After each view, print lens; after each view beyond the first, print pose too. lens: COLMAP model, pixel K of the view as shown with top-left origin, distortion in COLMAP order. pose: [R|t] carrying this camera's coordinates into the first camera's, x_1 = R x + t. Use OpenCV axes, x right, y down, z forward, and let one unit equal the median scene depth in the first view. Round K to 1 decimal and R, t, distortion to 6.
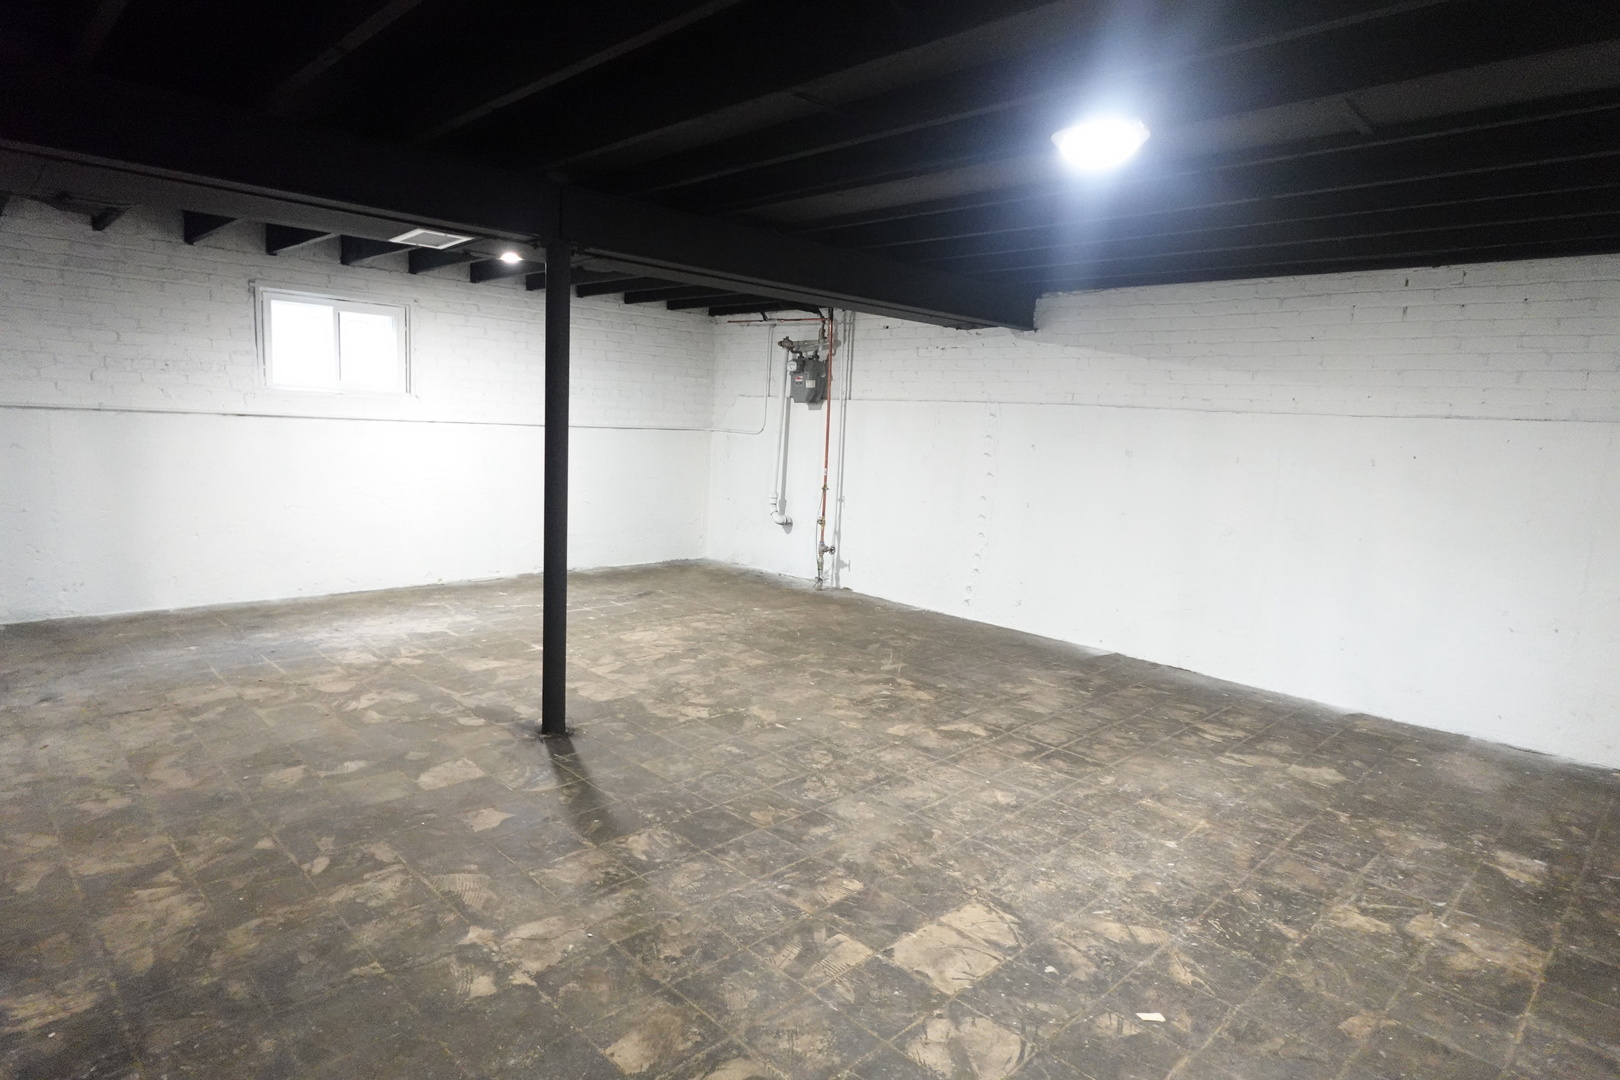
lens RADIAL K [[916.8, 0, 813.2], [0, 916.8, 541.4], [0, 0, 1]] dist [-0.008686, 0.009694]
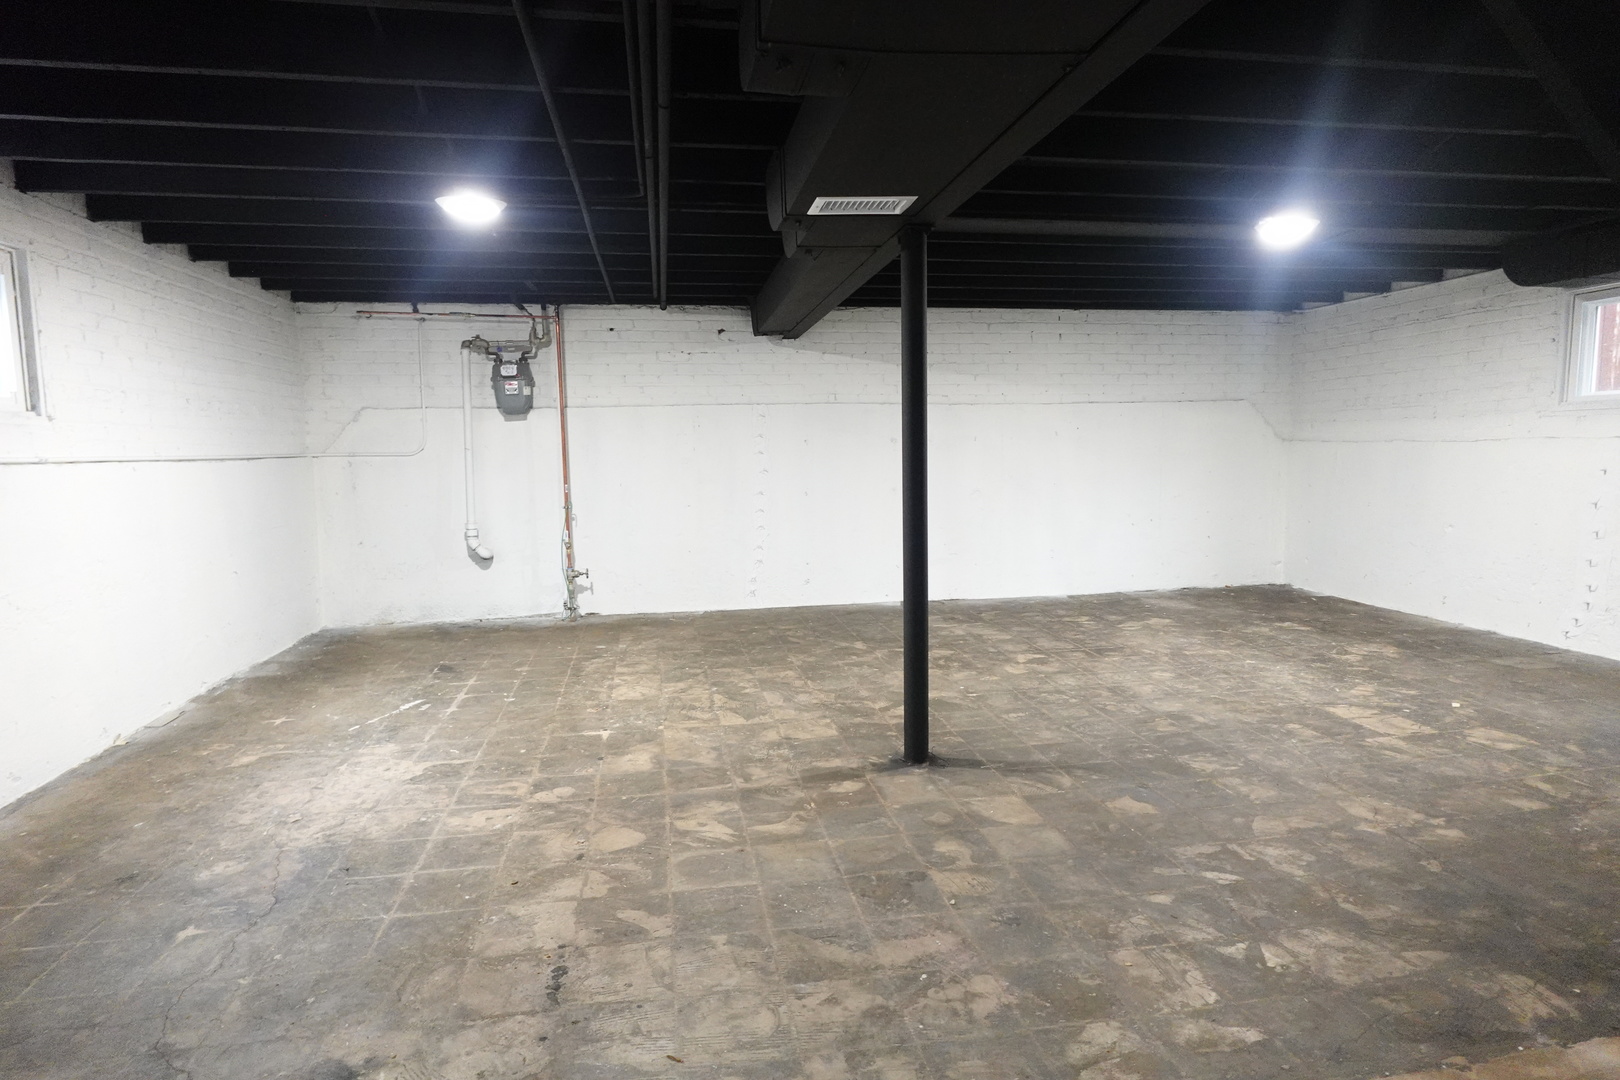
lens RADIAL K [[916.8, 0, 813.2], [0, 916.8, 541.4], [0, 0, 1]] dist [-0.008686, 0.009694]
pose [[0.562436, -0.143379, 0.814315, -1.065000], [0.155067, 0.985667, 0.066448, -0.085812], [-0.812170, 0.088900, 0.576608, 0.538480]]
